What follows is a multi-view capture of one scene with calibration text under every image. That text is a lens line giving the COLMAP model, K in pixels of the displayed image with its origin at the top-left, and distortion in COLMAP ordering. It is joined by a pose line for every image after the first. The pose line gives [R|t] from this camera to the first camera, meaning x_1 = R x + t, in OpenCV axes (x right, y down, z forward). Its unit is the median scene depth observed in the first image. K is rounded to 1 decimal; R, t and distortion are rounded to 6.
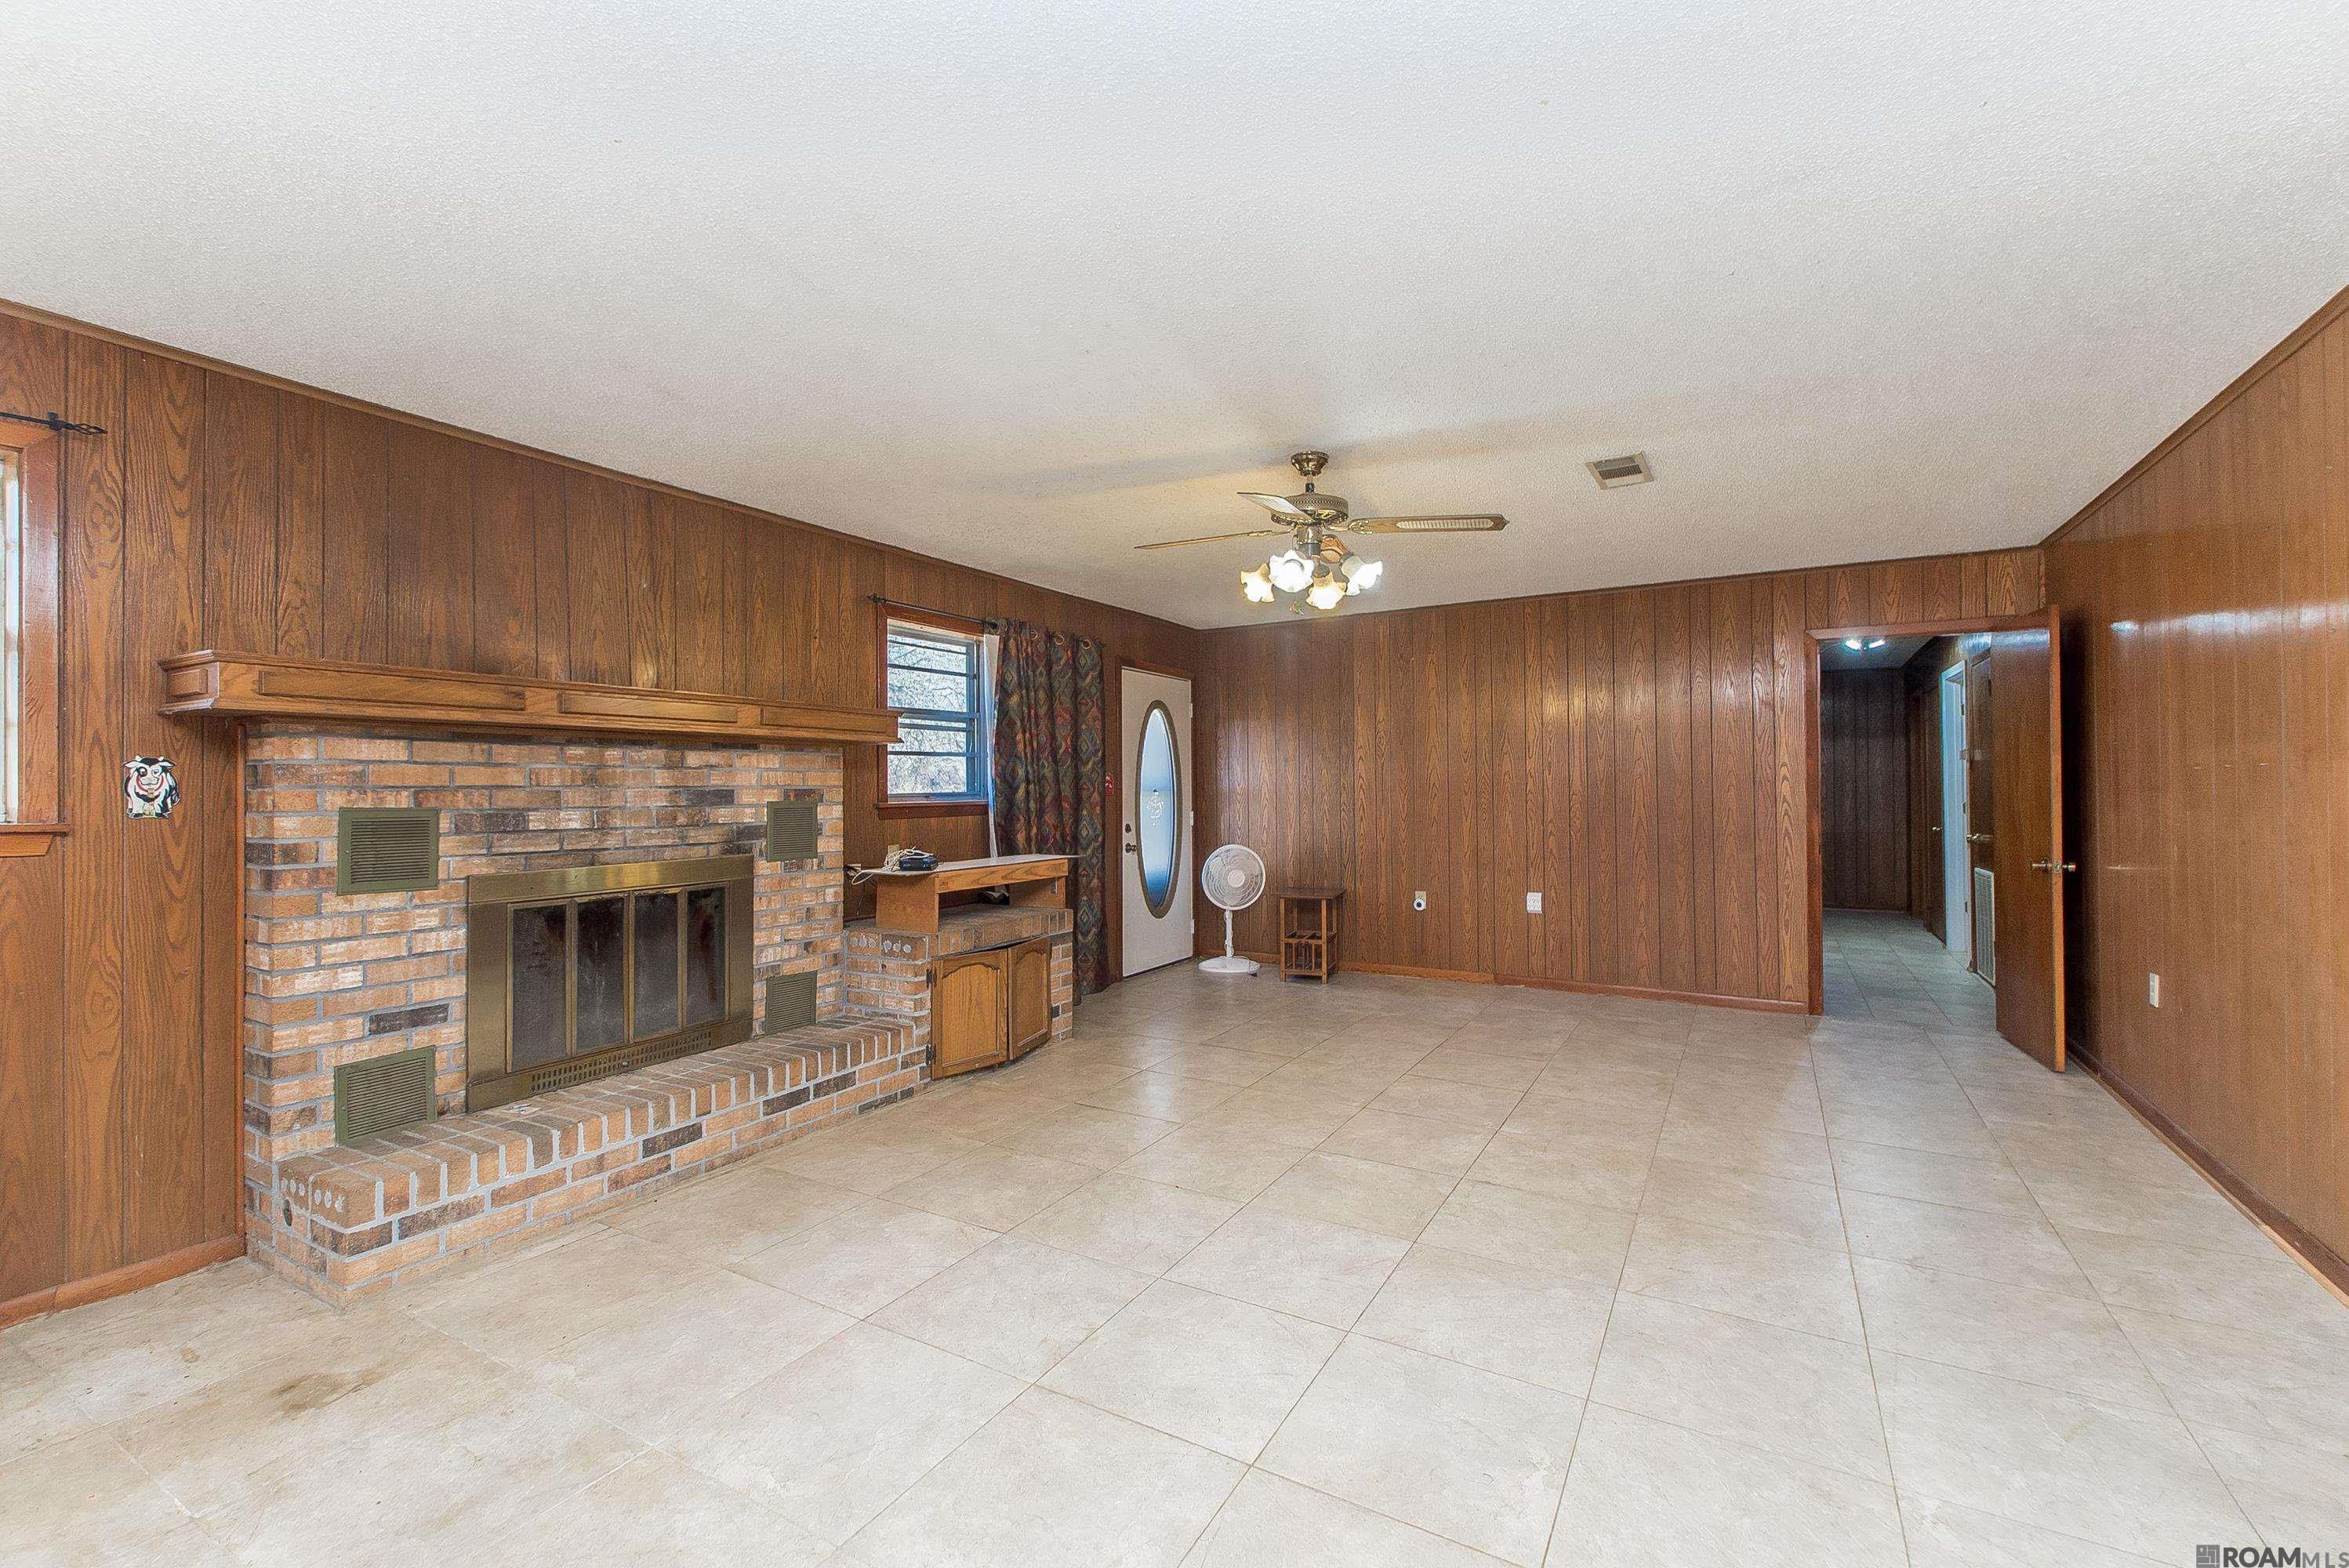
lens RADIAL K [[976.7, 0, 1184.6], [0, 976.7, 772.9], [0, 0, 1]] dist [-0.000039, -0.000553]
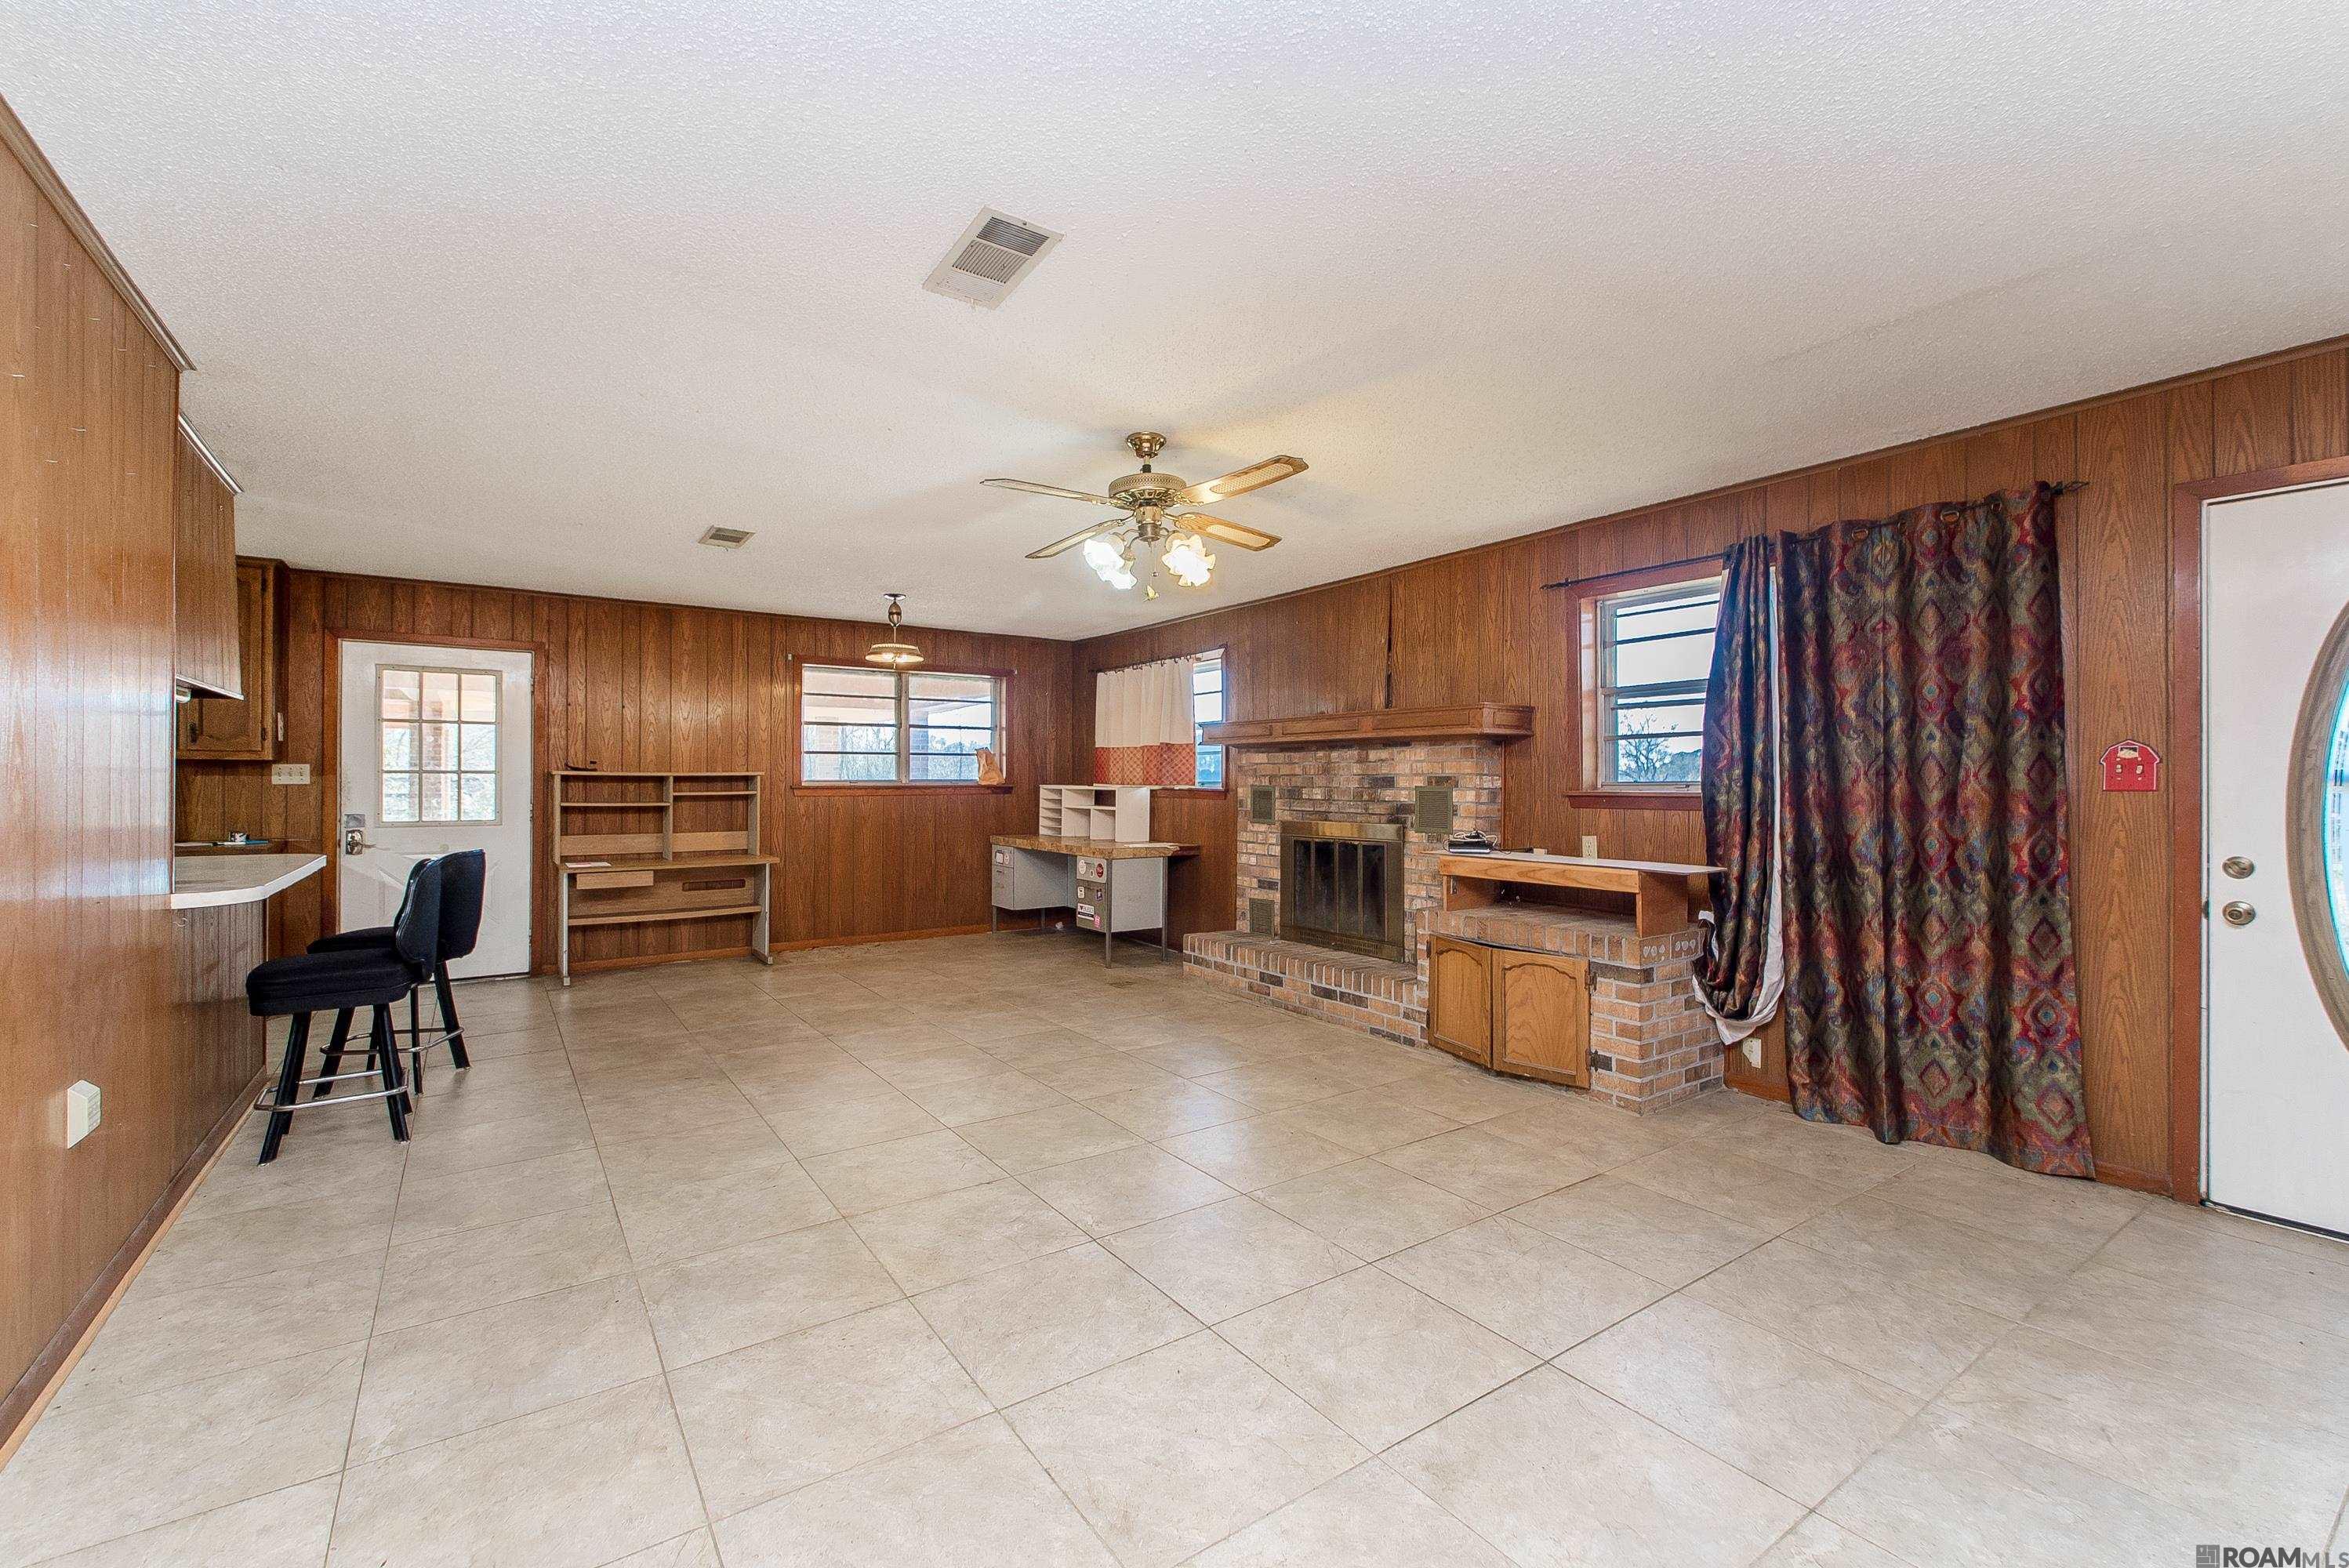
lens RADIAL K [[976.7, 0, 1184.6], [0, 976.7, 772.9], [0, 0, 1]] dist [-0.000039, -0.000553]
pose [[-0.412667, -0.004919, -0.910869, 1.154229], [0.012472, 0.999861, -0.011051, 0.029688], [0.910796, -0.015921, -0.412549, 1.643590]]
